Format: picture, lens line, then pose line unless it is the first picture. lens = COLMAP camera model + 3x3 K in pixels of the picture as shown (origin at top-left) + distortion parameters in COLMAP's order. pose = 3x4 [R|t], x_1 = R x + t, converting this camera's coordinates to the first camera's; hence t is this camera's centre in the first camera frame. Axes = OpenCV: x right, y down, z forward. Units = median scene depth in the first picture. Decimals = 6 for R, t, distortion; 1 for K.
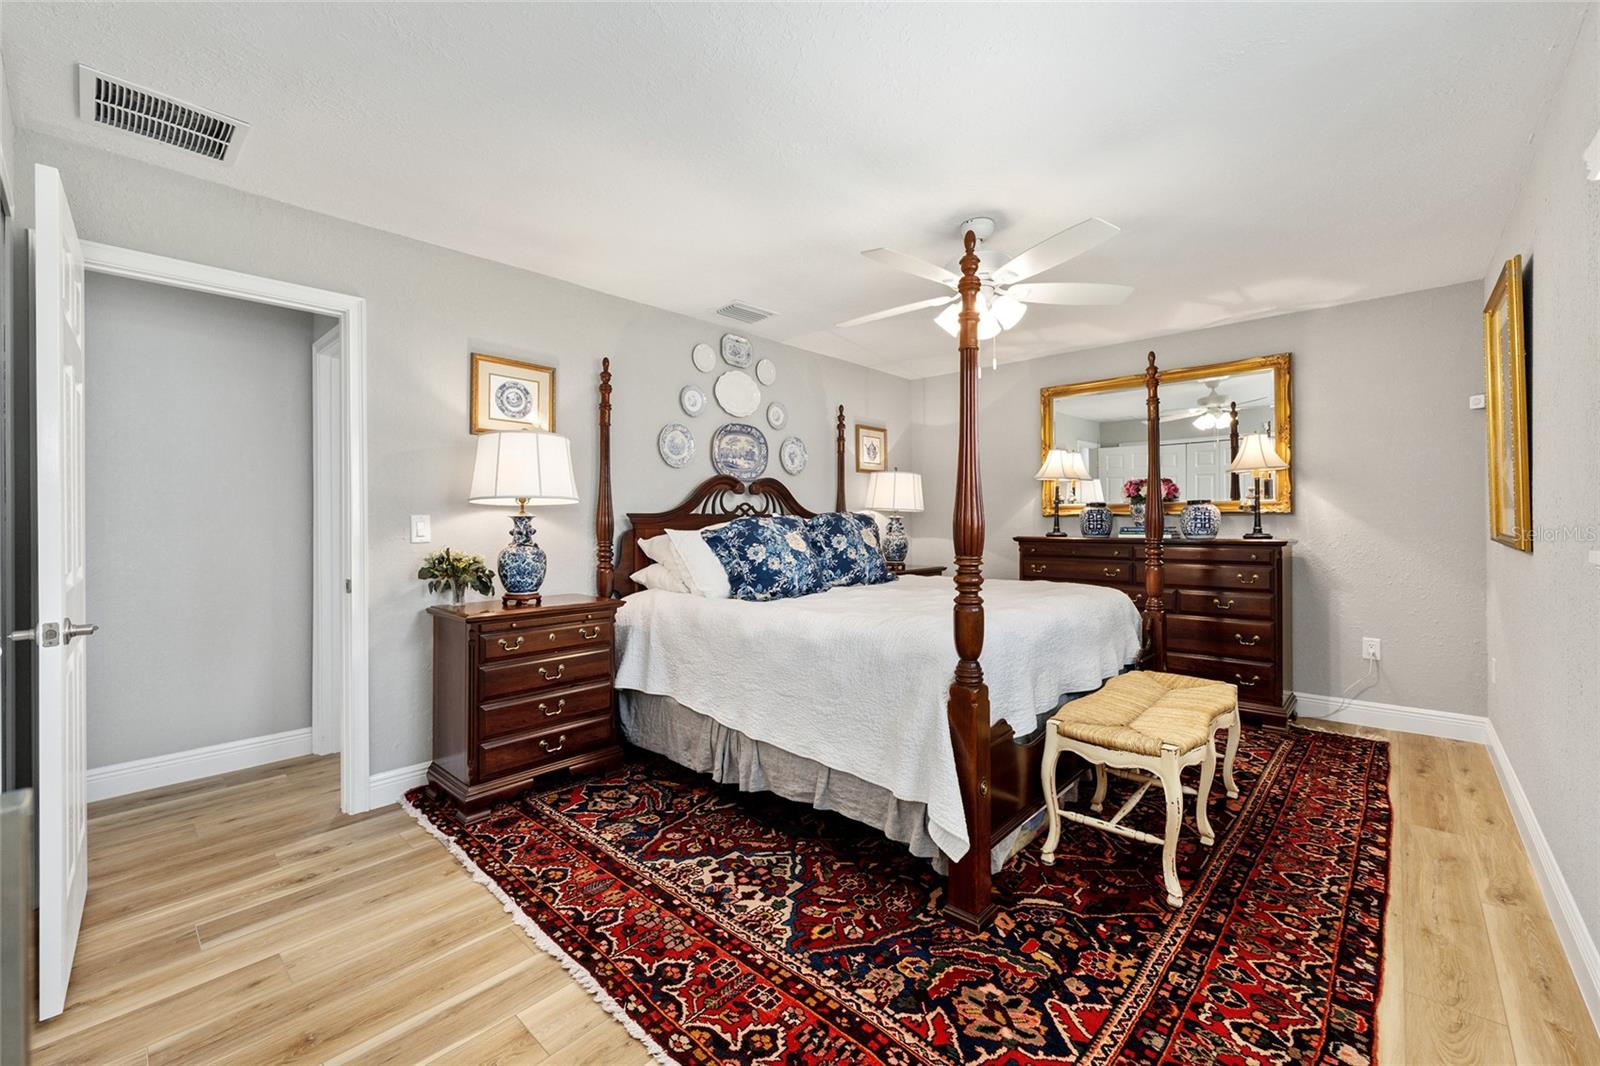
lens RADIAL K [[640.8, 0, 801.8], [0, 640.8, 521.8], [0, 0, 1]] dist [-0.002811, -0.000108]
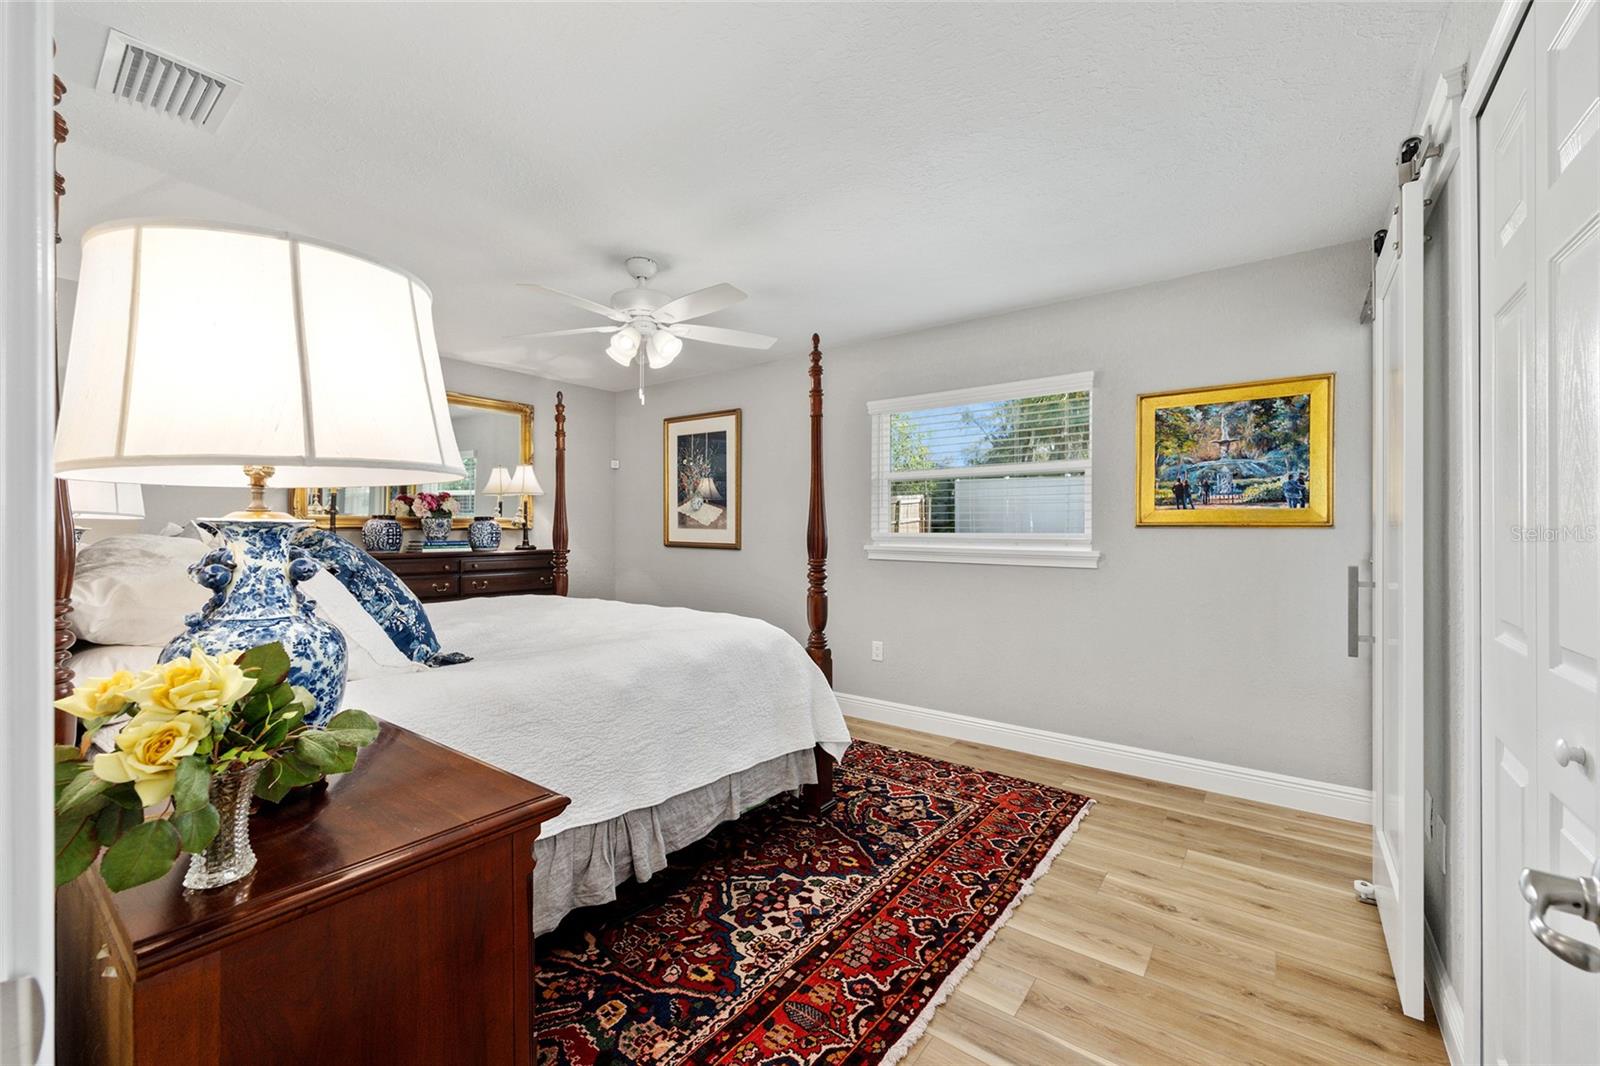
lens RADIAL K [[640.8, 0, 801.8], [0, 640.8, 521.8], [0, 0, 1]] dist [-0.002811, -0.000108]
pose [[-0.086415, 0.018596, 0.996086, -1.204962], [0.003270, 0.999826, -0.018383, -0.002364], [-0.996254, 0.001668, -0.086461, 1.182970]]
